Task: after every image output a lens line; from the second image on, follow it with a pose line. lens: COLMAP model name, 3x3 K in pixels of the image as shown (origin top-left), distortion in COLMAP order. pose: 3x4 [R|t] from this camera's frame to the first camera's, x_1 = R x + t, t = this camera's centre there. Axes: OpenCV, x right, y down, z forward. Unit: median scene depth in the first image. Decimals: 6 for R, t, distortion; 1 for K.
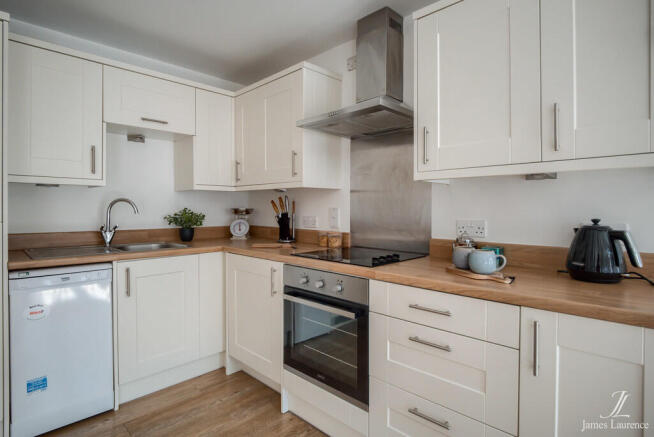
lens RADIAL K [[360.9, 0, 315.1], [0, 360.9, 211.9], [0, 0, 1]] dist [-0.006930, 0.000670]
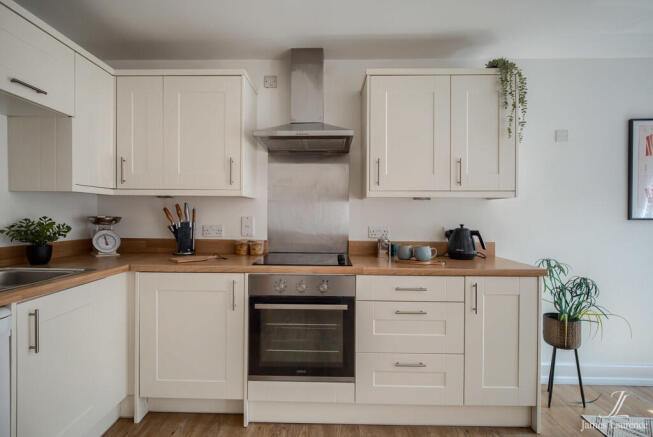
lens RADIAL K [[360.3, 0, 324.8], [0, 360.3, 219.0], [0, 0, 1]] dist [-0.006930, 0.000670]
pose [[0.695564, -0.000303, 0.718464, -0.551063], [0.001952, 0.999997, -0.001468, -0.003420], [-0.718462, 0.002424, 0.695562, 0.142986]]
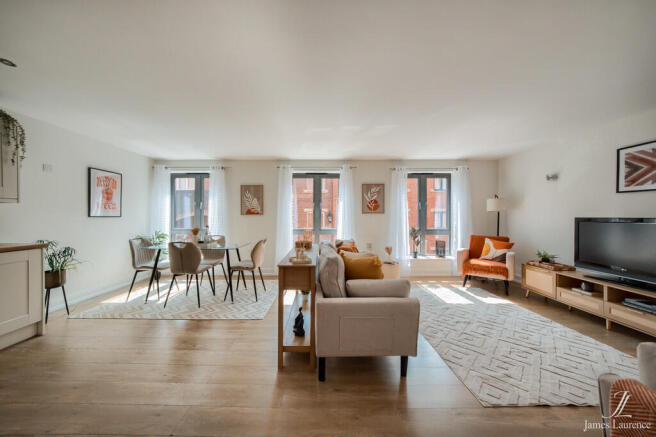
lens RADIAL K [[234.6, 0, 323.8], [0, 234.6, 218.1], [0, 0, 1]] dist [-0.006091, -0.000102]
pose [[-0.694758, -0.001417, 0.719242, -1.145603], [0.006718, 0.999942, 0.008459, 0.003107], [-0.719212, 0.010709, -0.694708, 0.193501]]
